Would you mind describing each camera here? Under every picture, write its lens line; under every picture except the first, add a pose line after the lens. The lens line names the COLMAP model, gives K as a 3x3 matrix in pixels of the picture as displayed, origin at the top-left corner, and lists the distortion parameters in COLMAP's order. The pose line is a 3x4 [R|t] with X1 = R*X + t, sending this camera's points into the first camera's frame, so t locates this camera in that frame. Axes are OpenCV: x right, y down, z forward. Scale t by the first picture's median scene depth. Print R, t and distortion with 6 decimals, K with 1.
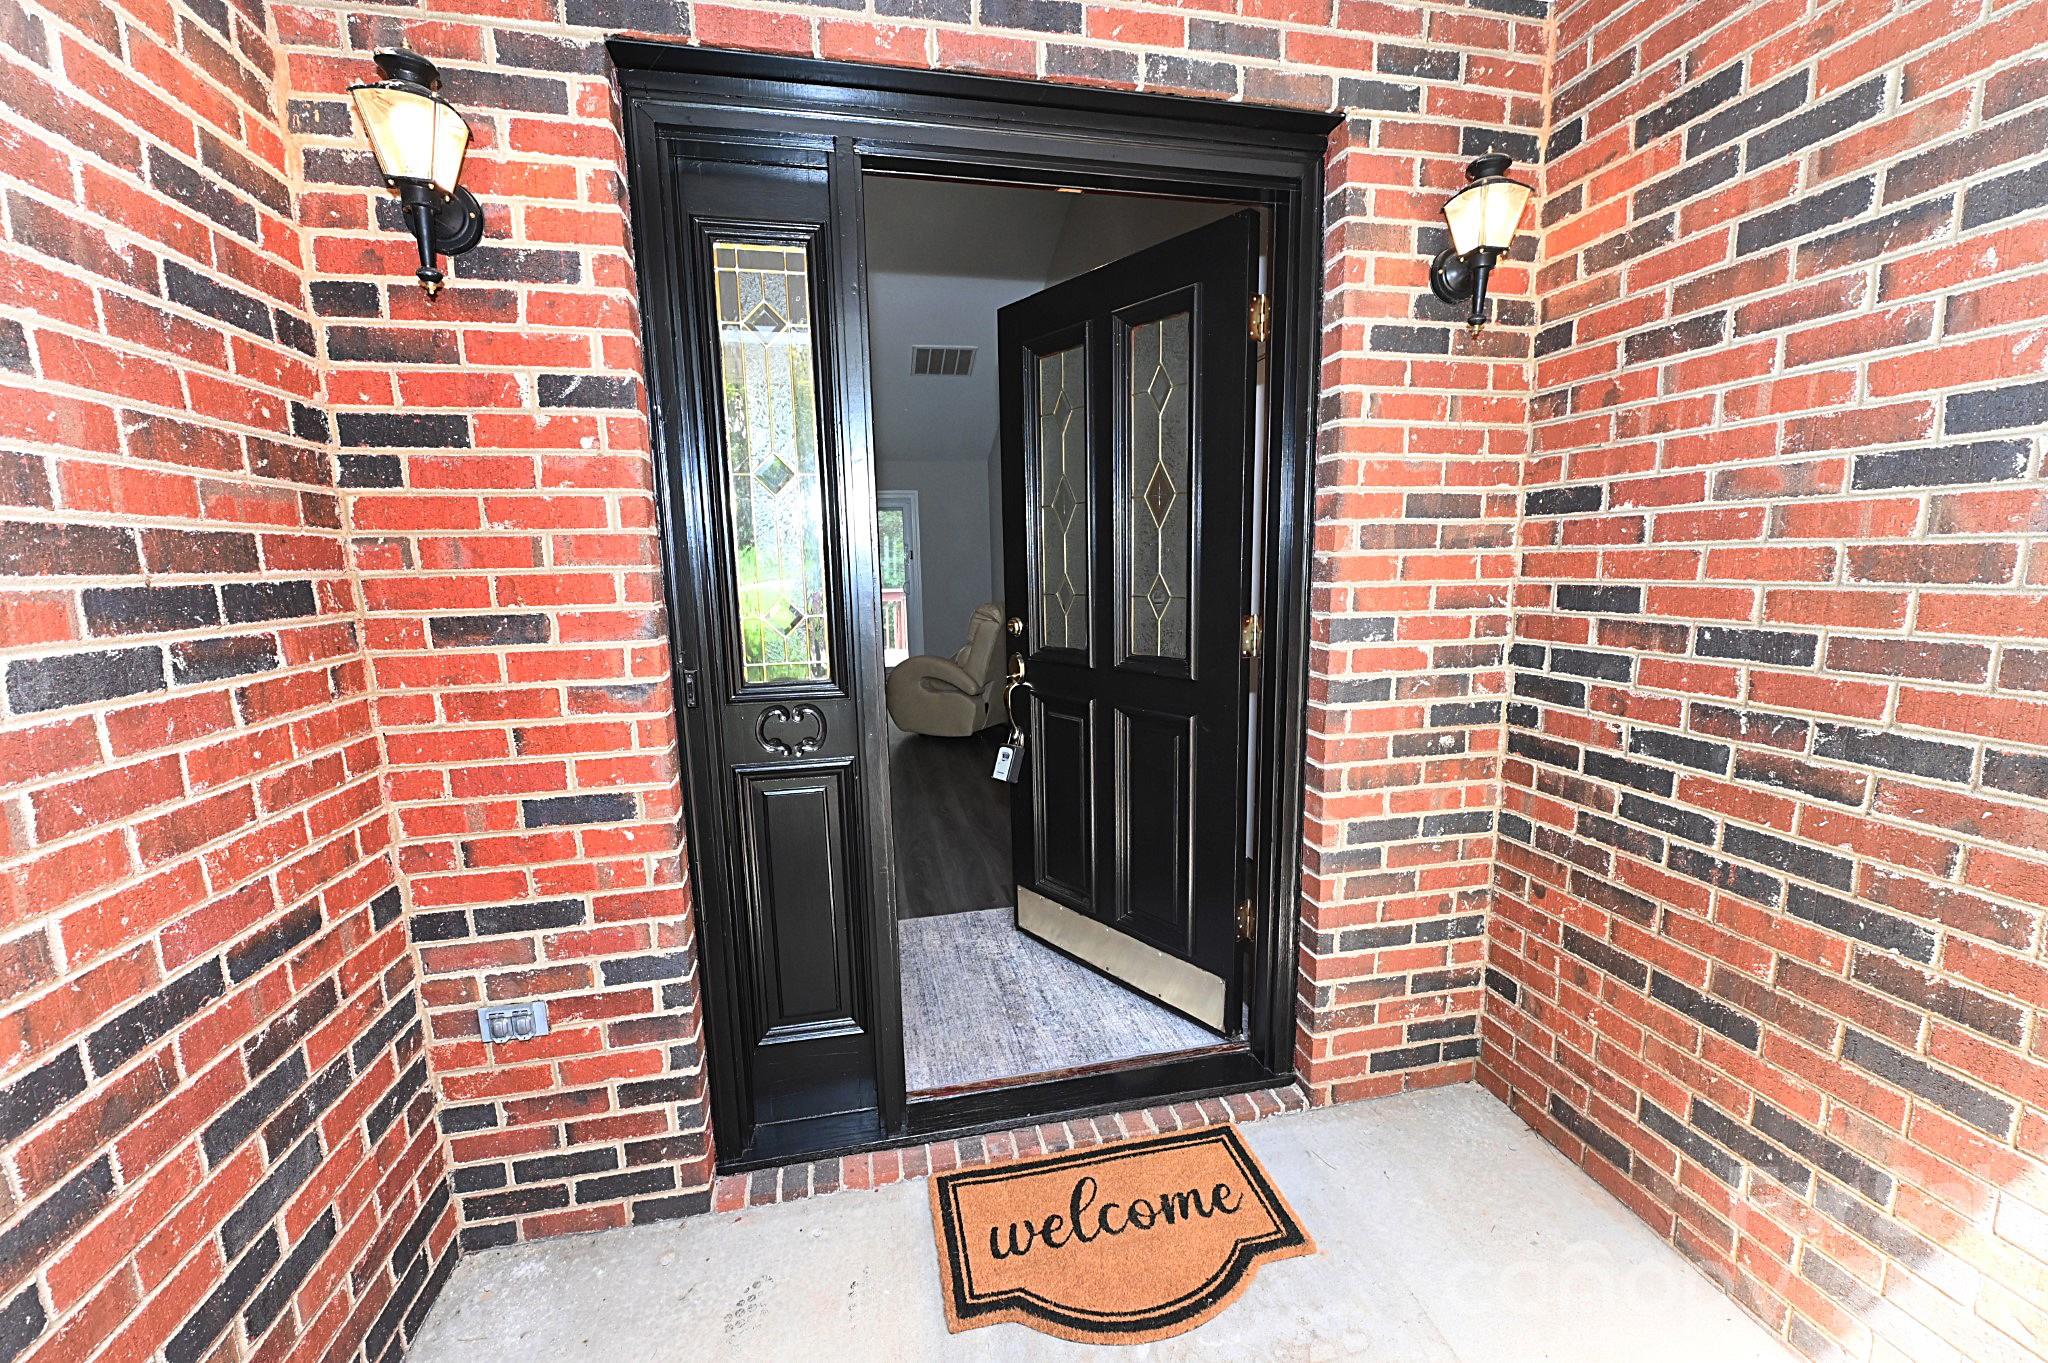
lens RADIAL K [[805.1, 0, 1021.7], [0, 805.1, 689.4], [0, 0, 1]] dist [-0.008166, -0.001056]
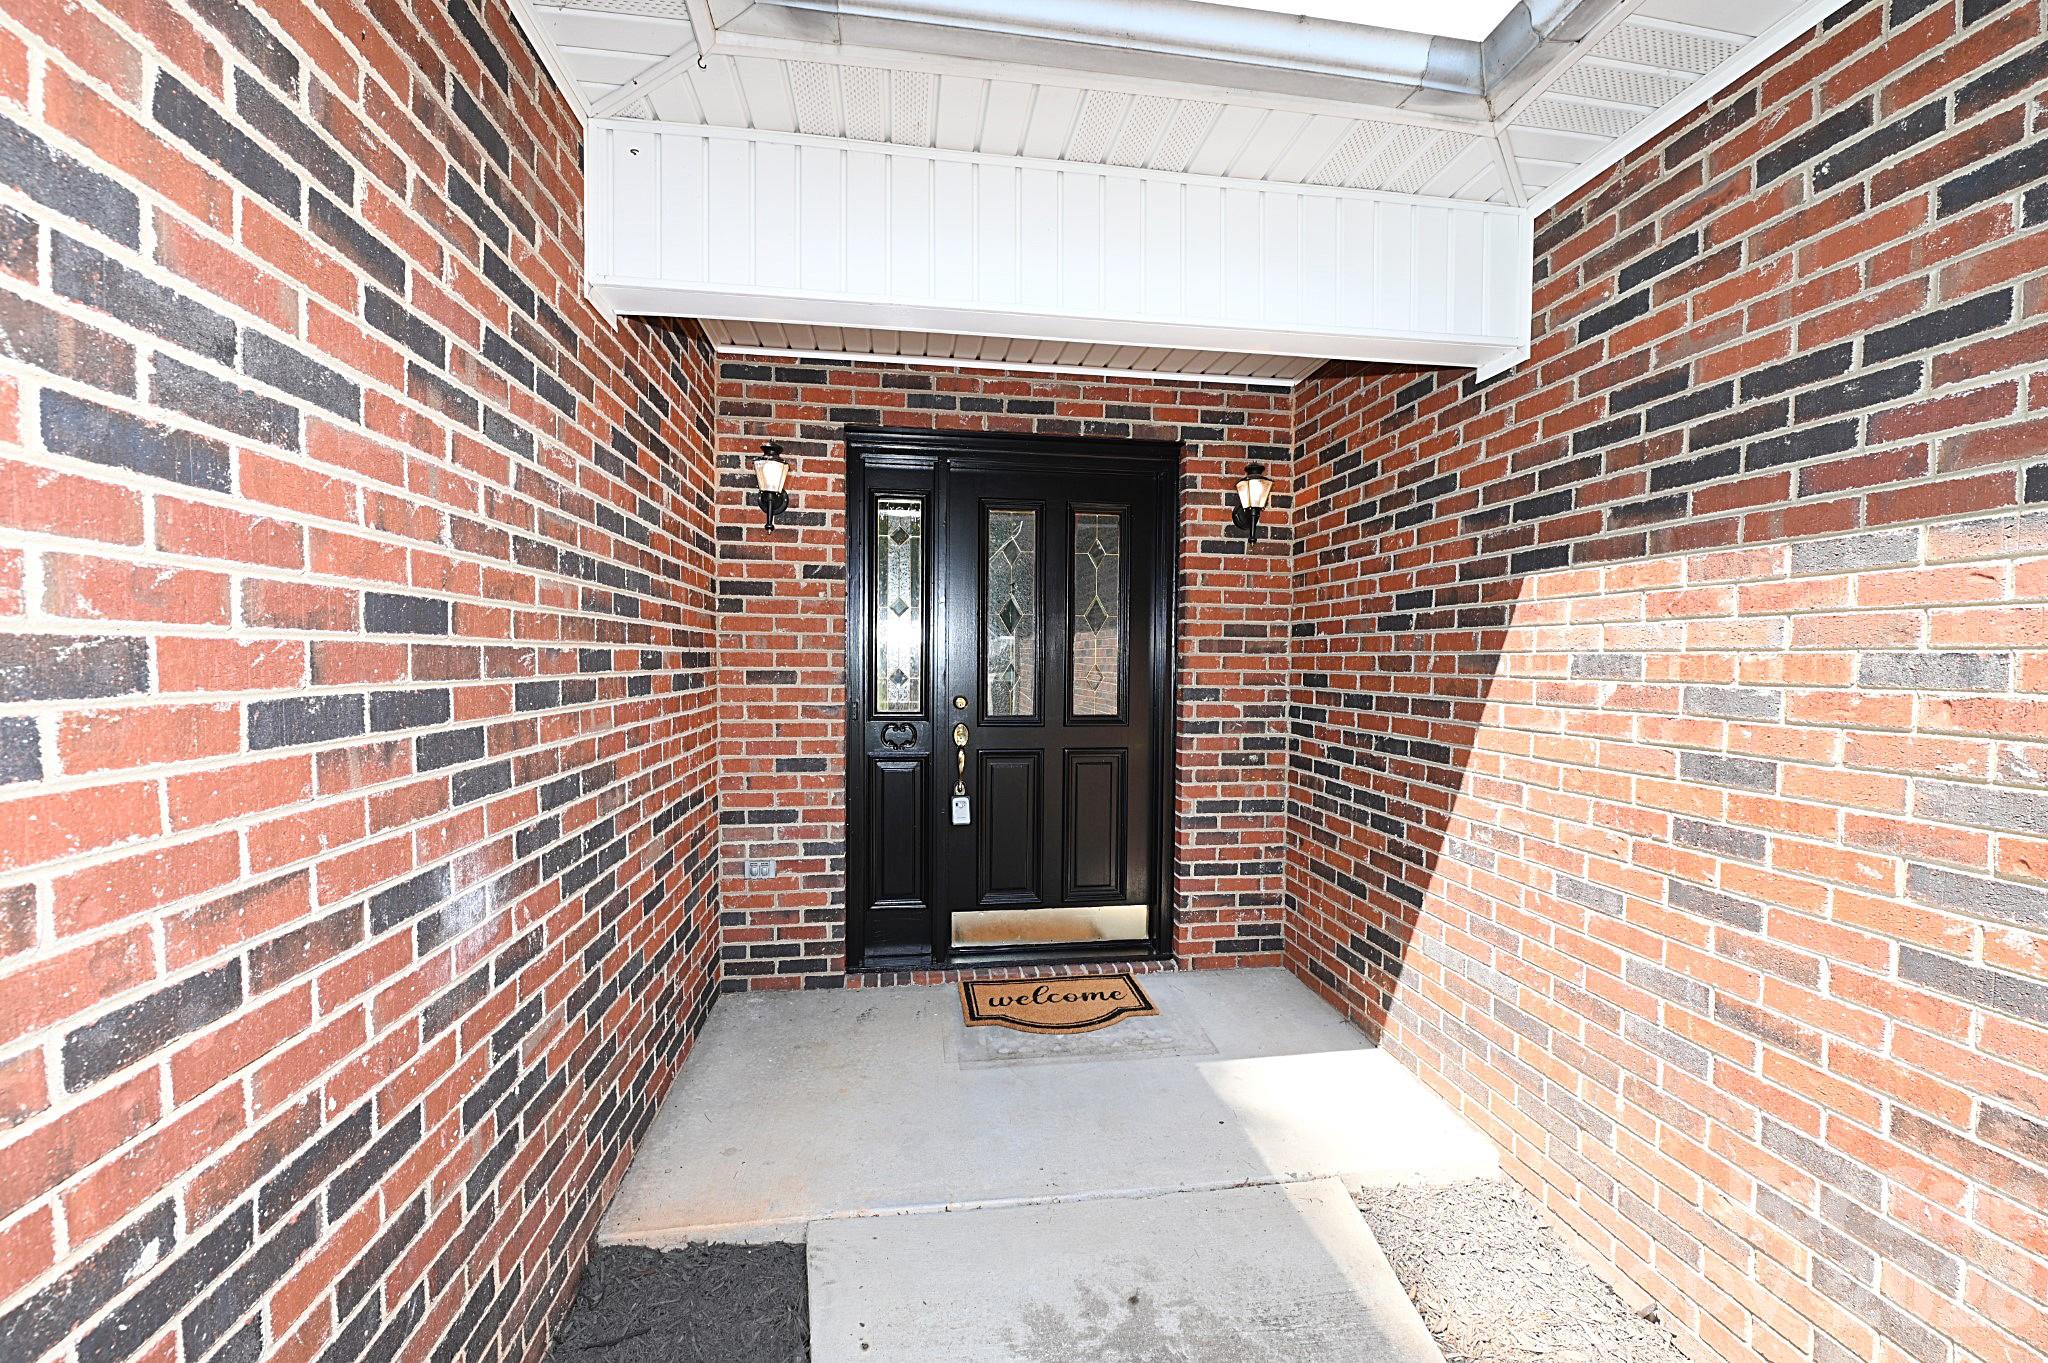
lens RADIAL K [[805.1, 0, 1015.9], [0, 805.1, 680.4], [0, 0, 1]] dist [-0.008166, -0.001056]
pose [[0.997366, 0.030107, -0.065987, 0.129083], [-0.038406, 0.990984, -0.128355, 0.170275], [0.061528, 0.130551, 0.989531, -1.005902]]
